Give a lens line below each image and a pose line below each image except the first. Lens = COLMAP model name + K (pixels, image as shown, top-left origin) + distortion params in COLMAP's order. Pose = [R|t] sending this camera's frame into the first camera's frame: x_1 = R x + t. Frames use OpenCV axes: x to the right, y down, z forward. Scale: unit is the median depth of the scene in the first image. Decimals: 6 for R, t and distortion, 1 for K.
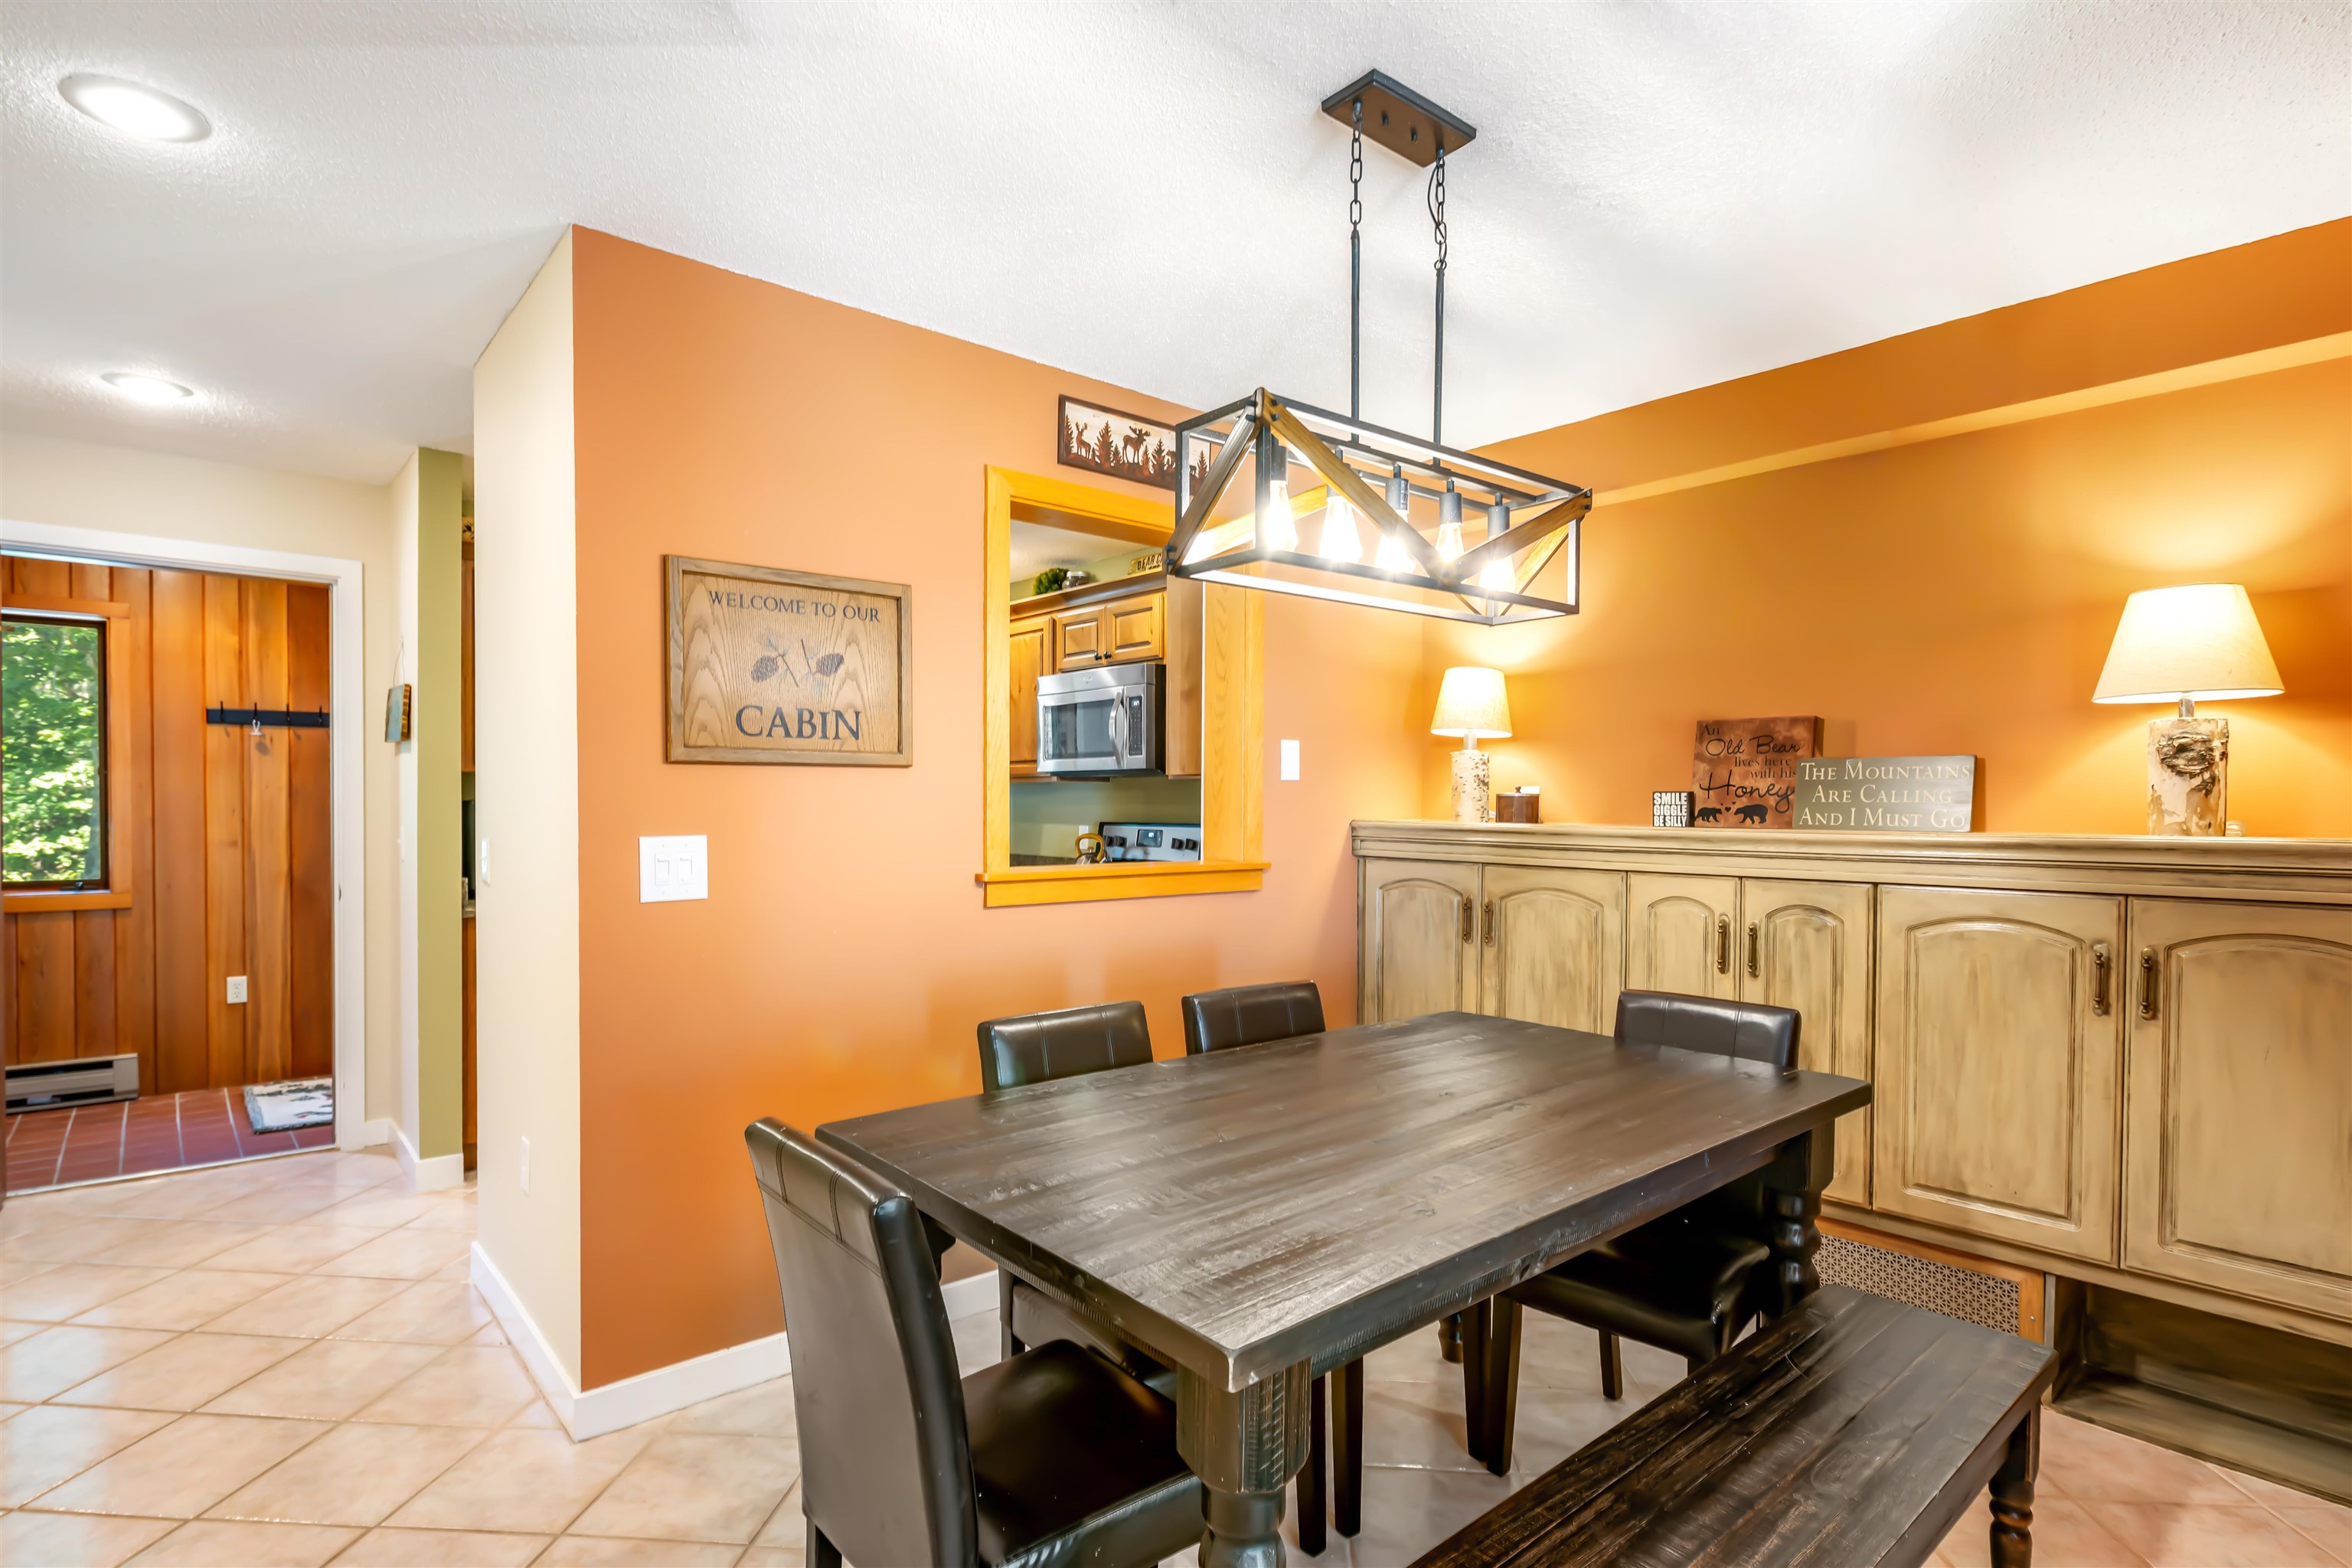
lens RADIAL K [[1175.4, 0, 1175.9], [0, 1175.4, 820.3], [0, 0, 1]] dist [0.000251, 0.000168]
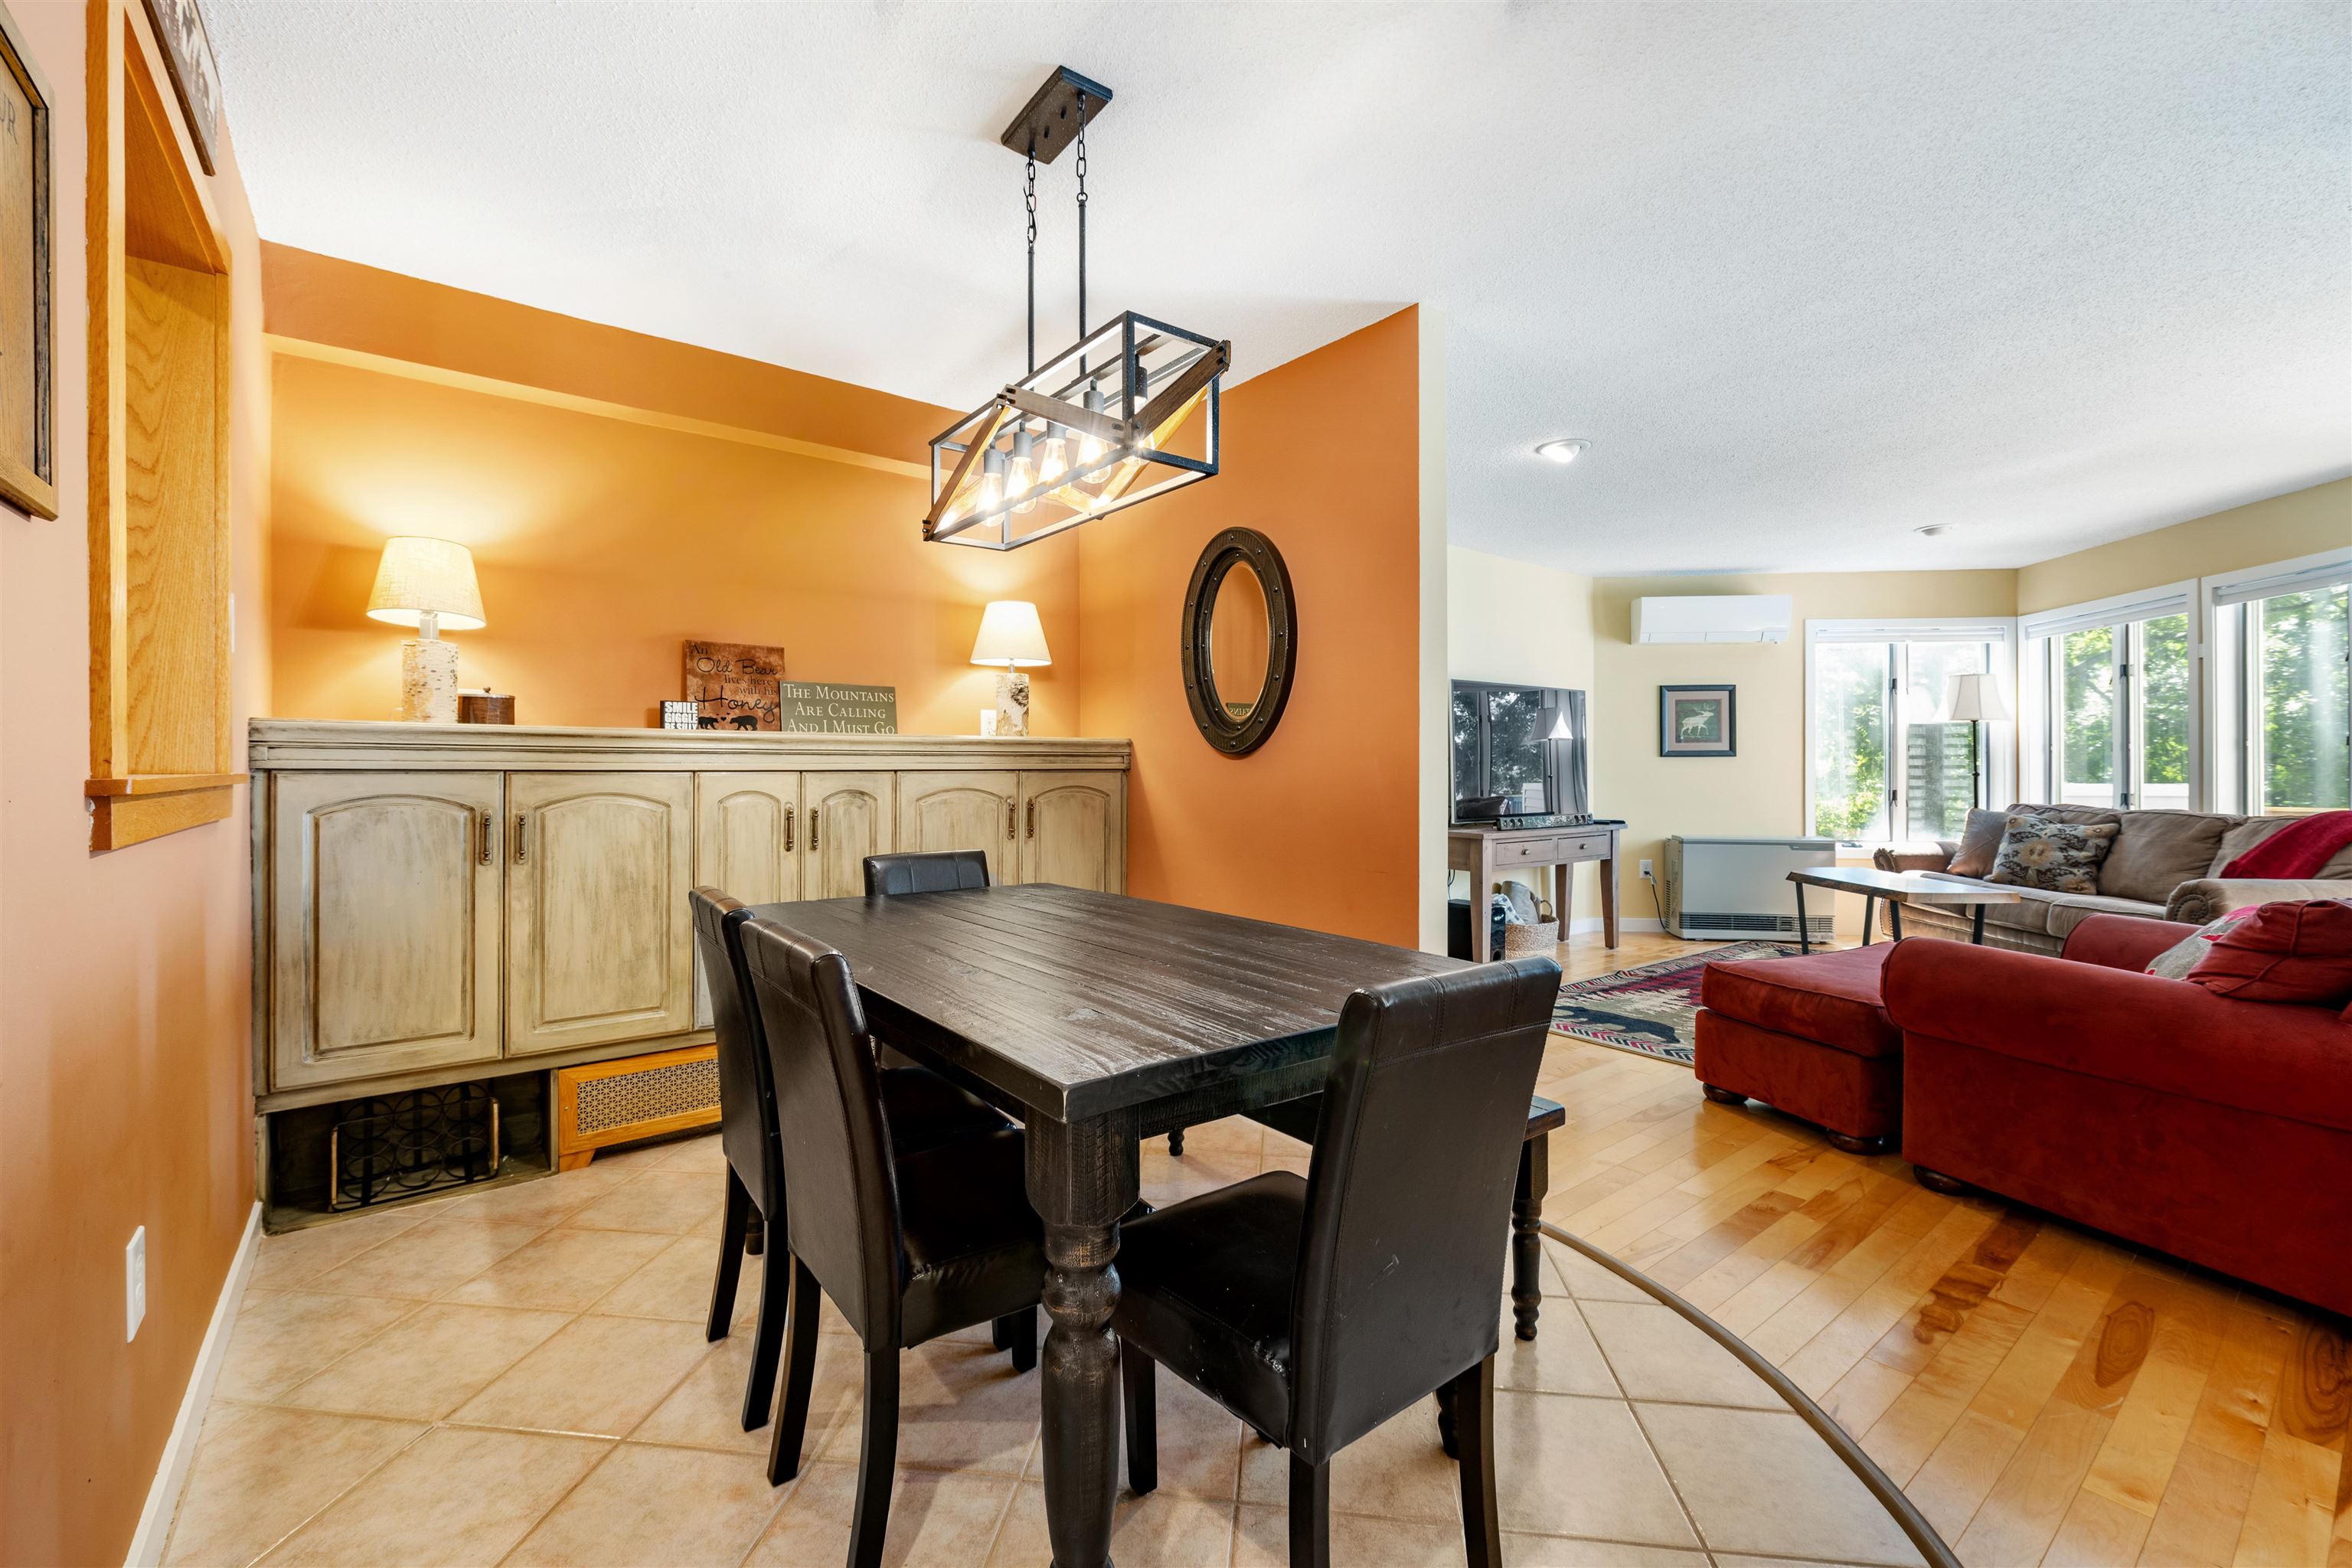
lens RADIAL K [[954.4, 0, 1170.1], [0, 954.4, 770.6], [0, 0, 1]] dist [0.000639, 0.000041]
pose [[0.050587, -0.009010, 0.998679, -0.464570], [0.015121, 0.999852, 0.008254, 0.041506], [-0.998605, 0.014683, 0.050716, 0.514608]]
